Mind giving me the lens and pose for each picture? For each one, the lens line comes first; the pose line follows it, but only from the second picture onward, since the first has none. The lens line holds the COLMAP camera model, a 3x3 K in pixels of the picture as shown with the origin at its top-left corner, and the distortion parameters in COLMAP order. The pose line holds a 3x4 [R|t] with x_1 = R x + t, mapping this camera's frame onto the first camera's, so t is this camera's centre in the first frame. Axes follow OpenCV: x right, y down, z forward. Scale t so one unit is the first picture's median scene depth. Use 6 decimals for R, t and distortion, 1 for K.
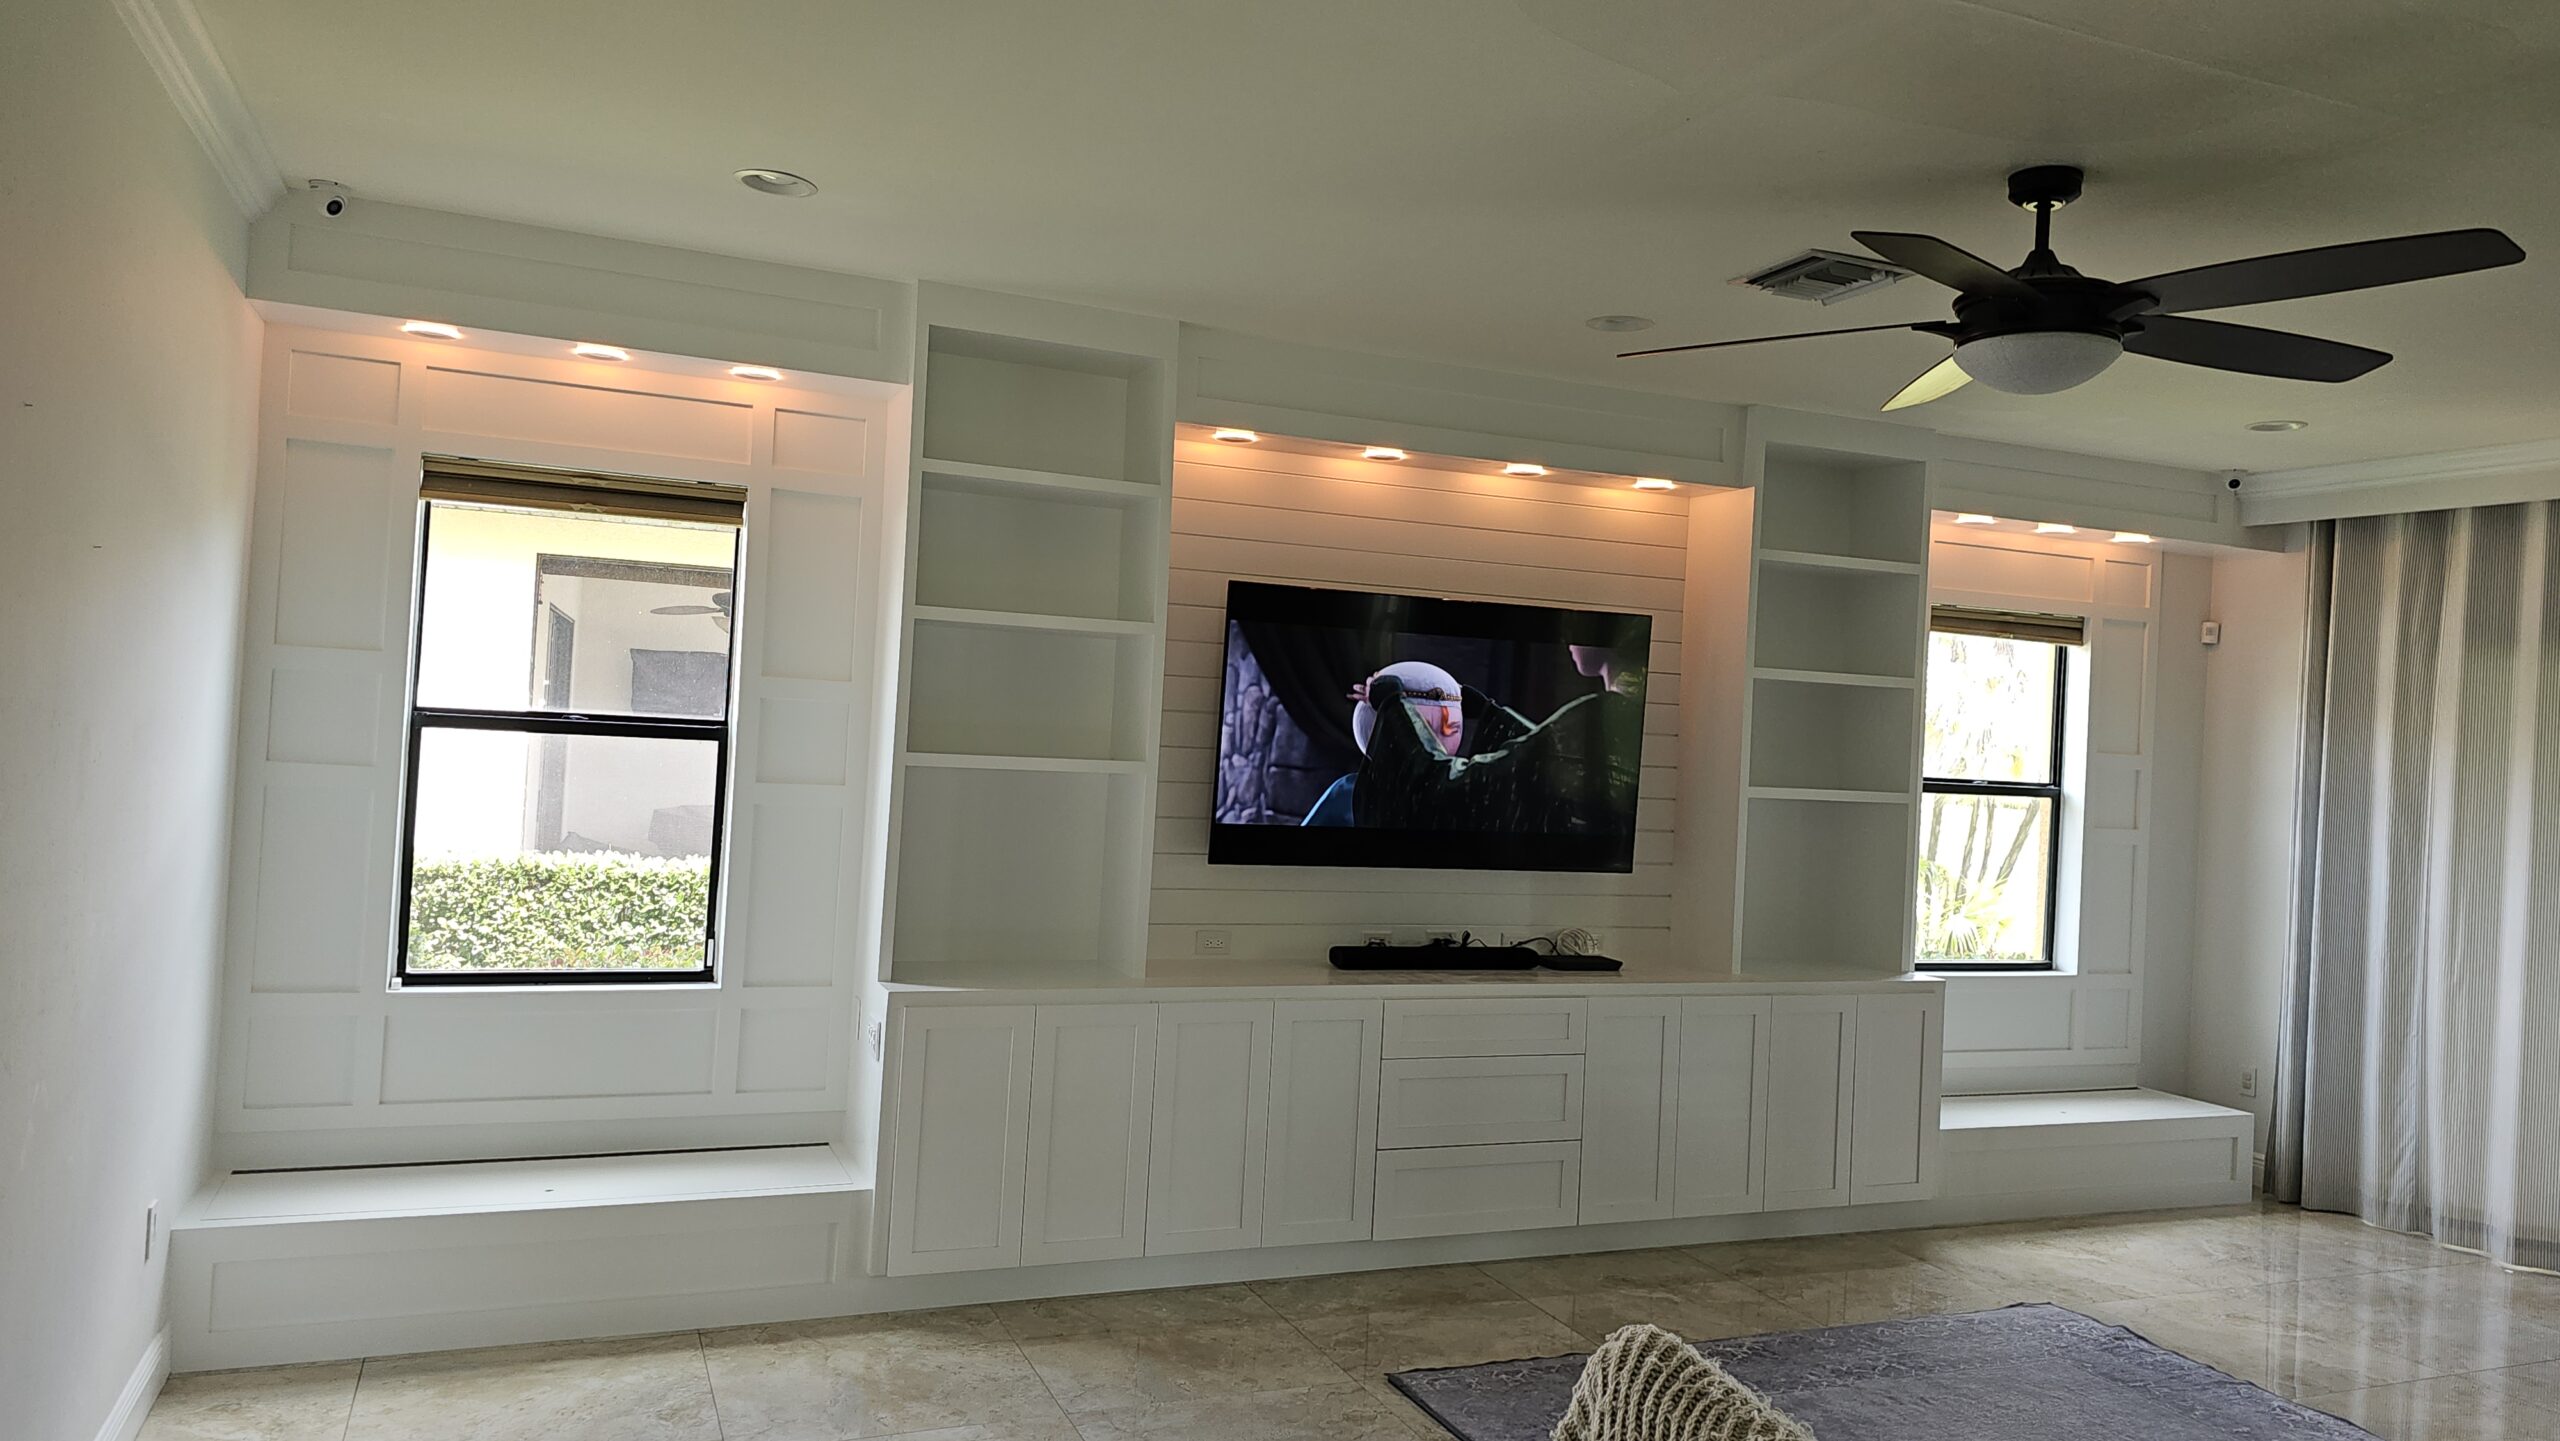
lens RADIAL K [[1681.2, 0, 1262.2], [0, 1681.2, 698.1], [0, 0, 1]] dist [0.063568, -0.053978]
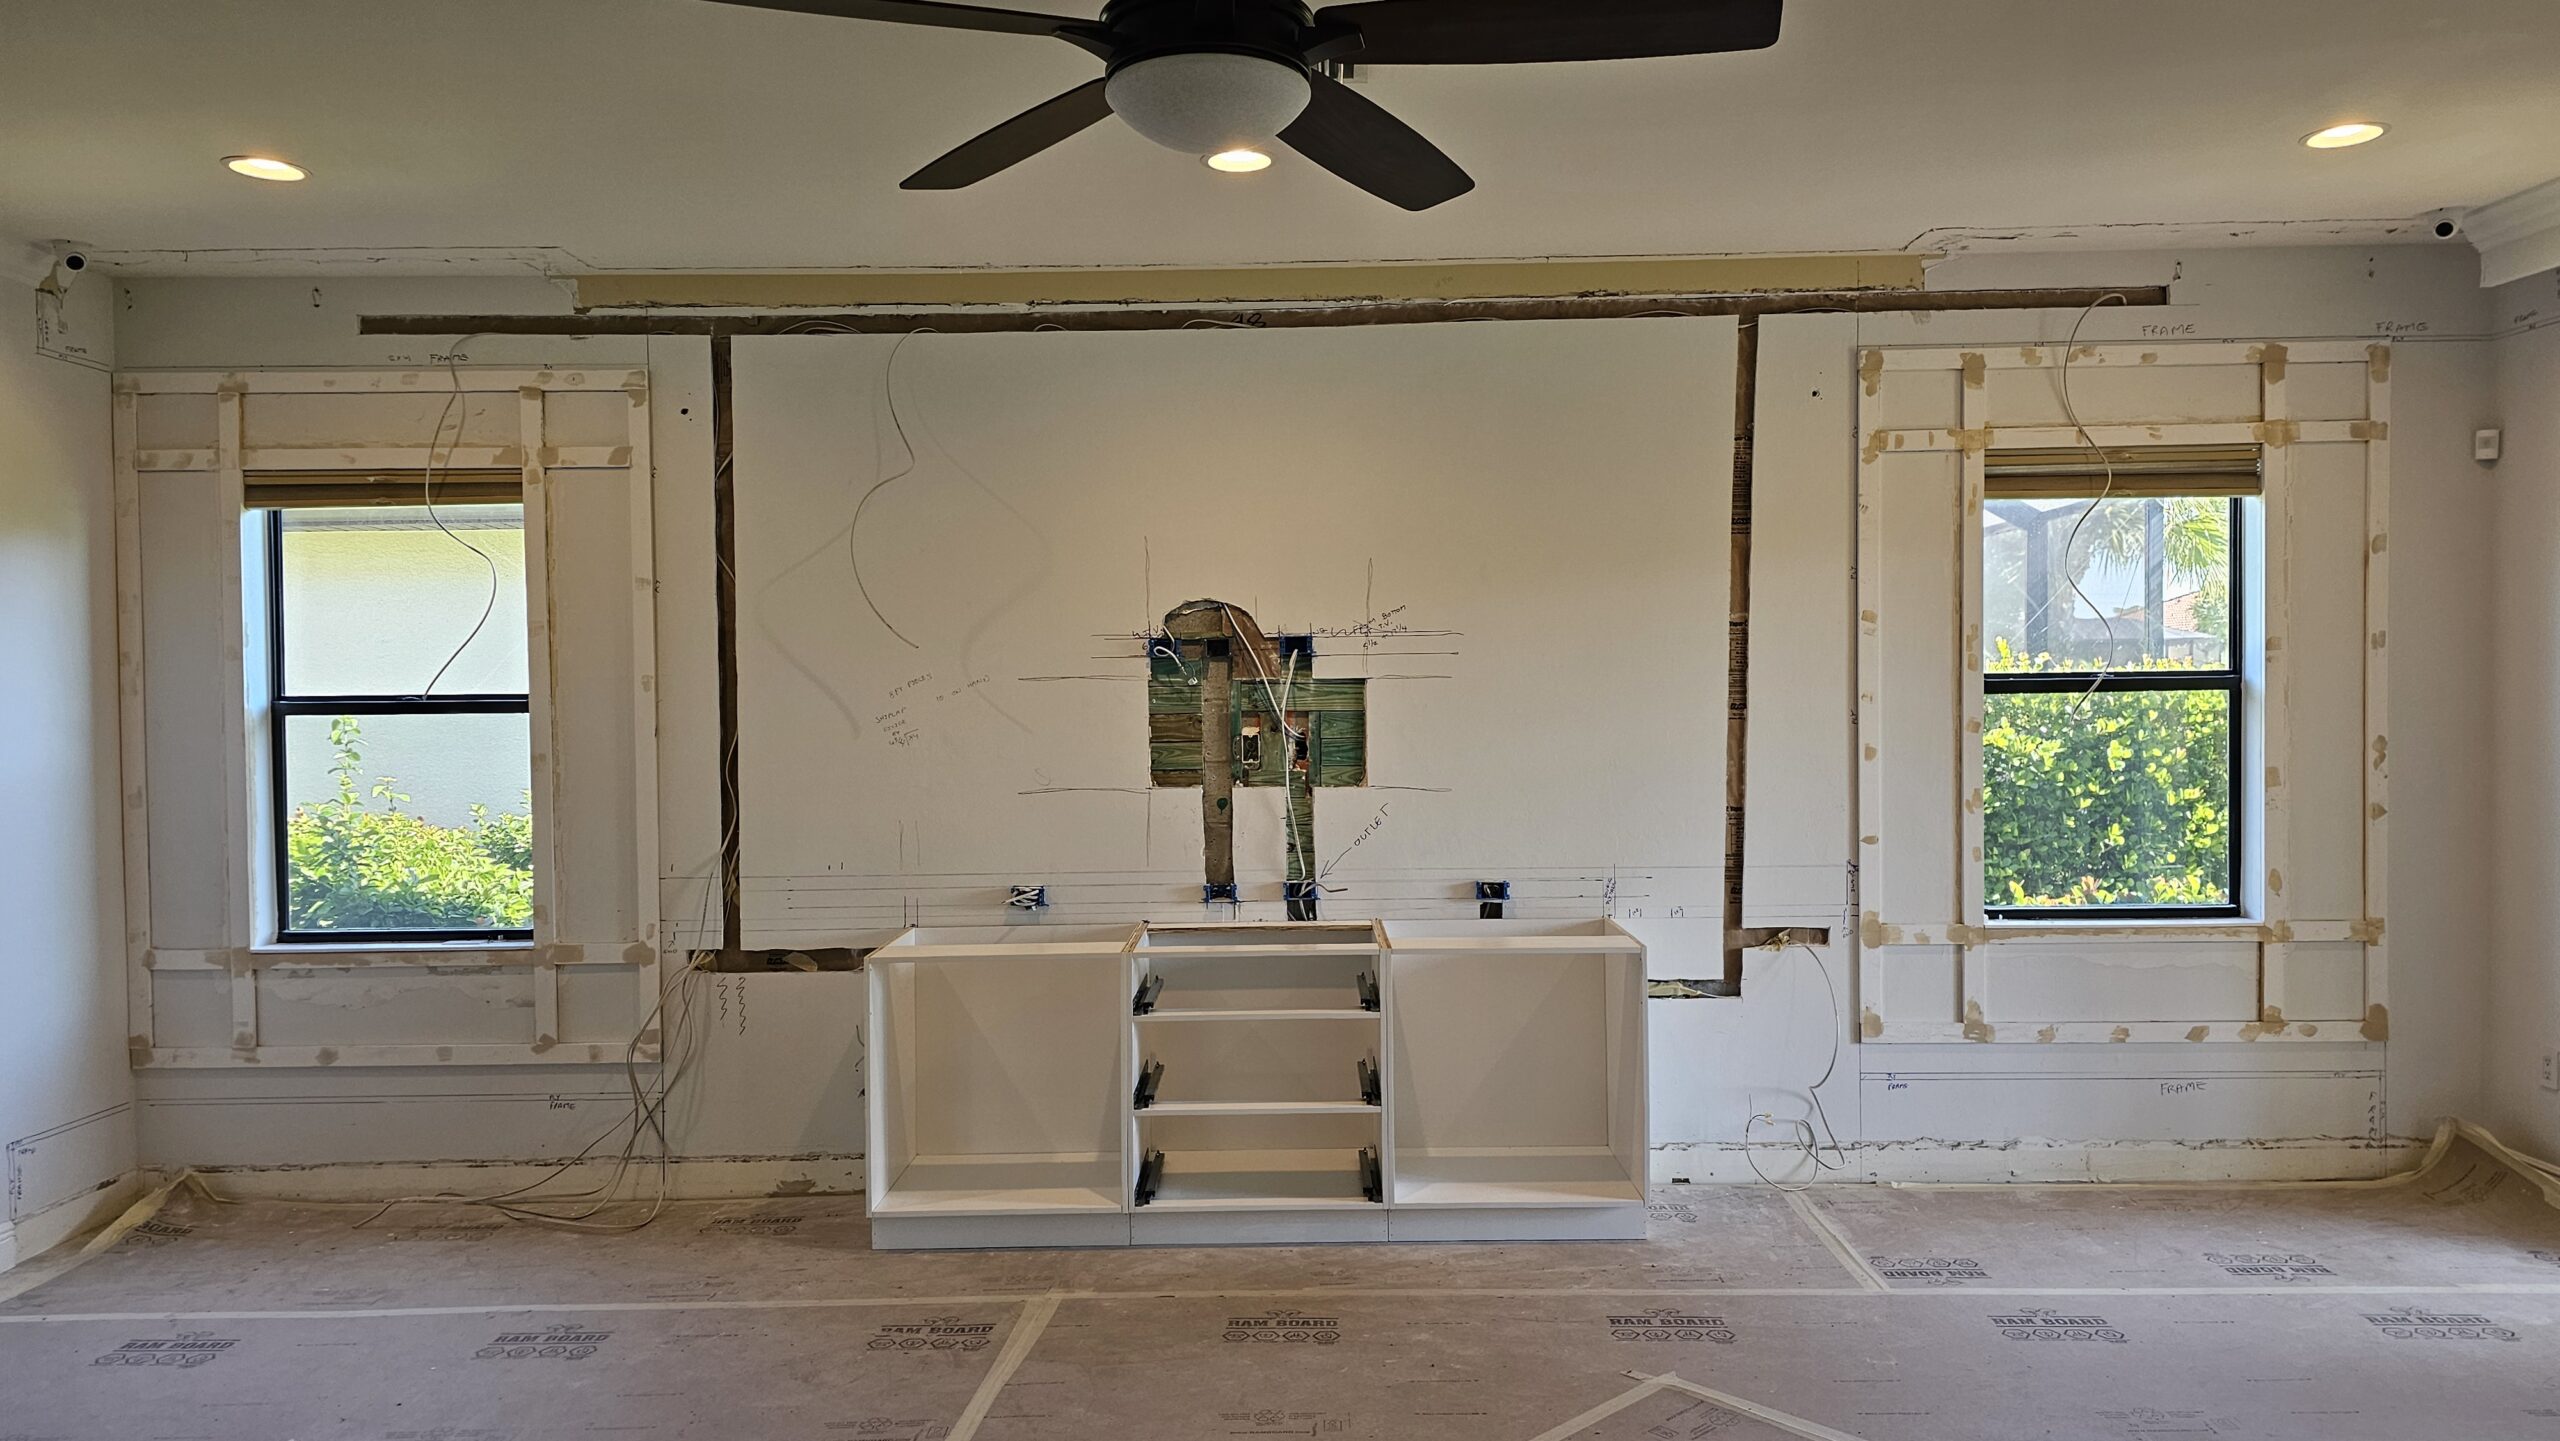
lens RADIAL K [[1653.8, 0, 1280.1], [0, 1653.8, 713.6], [0, 0, 1]] dist [0.060978, -0.047520]
pose [[0.922737, -0.056910, -0.381205, 0.504527], [0.067588, 0.997605, 0.014671, 0.042130], [0.379457, -0.039302, 0.924374, 0.215920]]
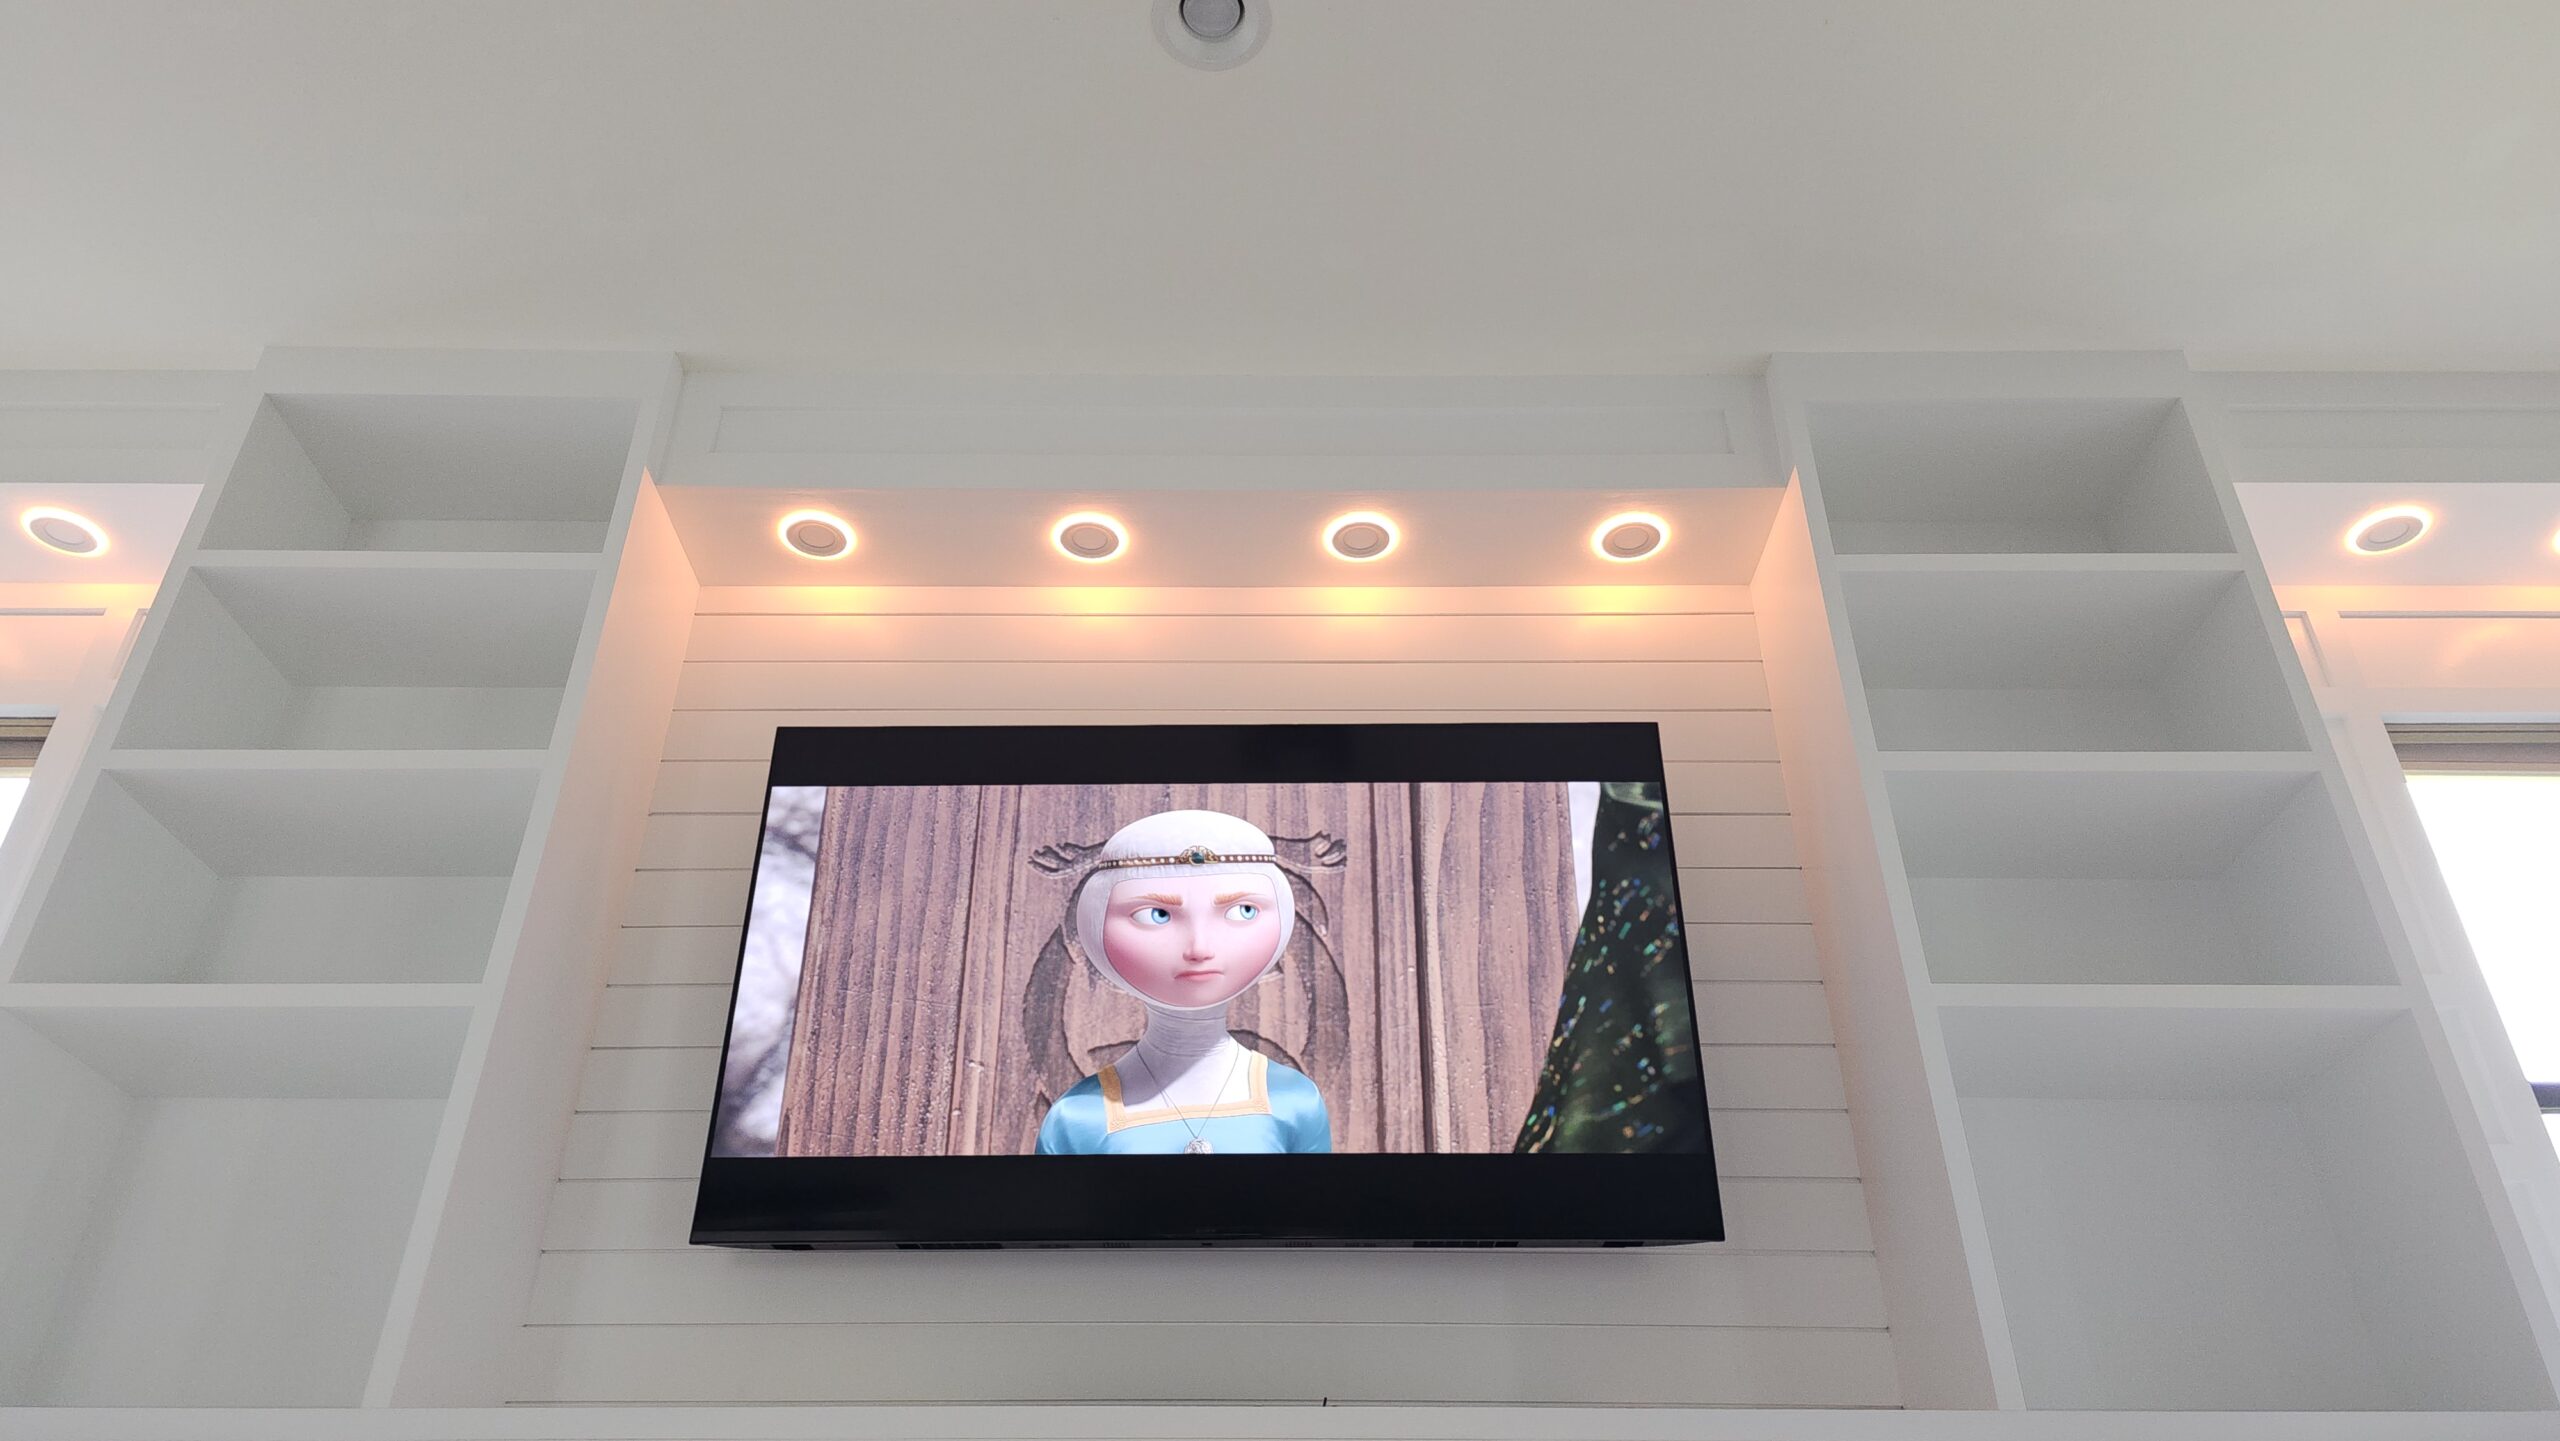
lens RADIAL K [[1681.2, 0, 1262.2], [0, 1681.2, 698.1], [0, 0, 1]] dist [0.063568, -0.053978]
pose [[0.926923, -0.248746, -0.280962, 0.308635], [0.052022, 0.826678, -0.560265, 0.261770], [0.371629, 0.504706, 0.779207, 0.641887]]
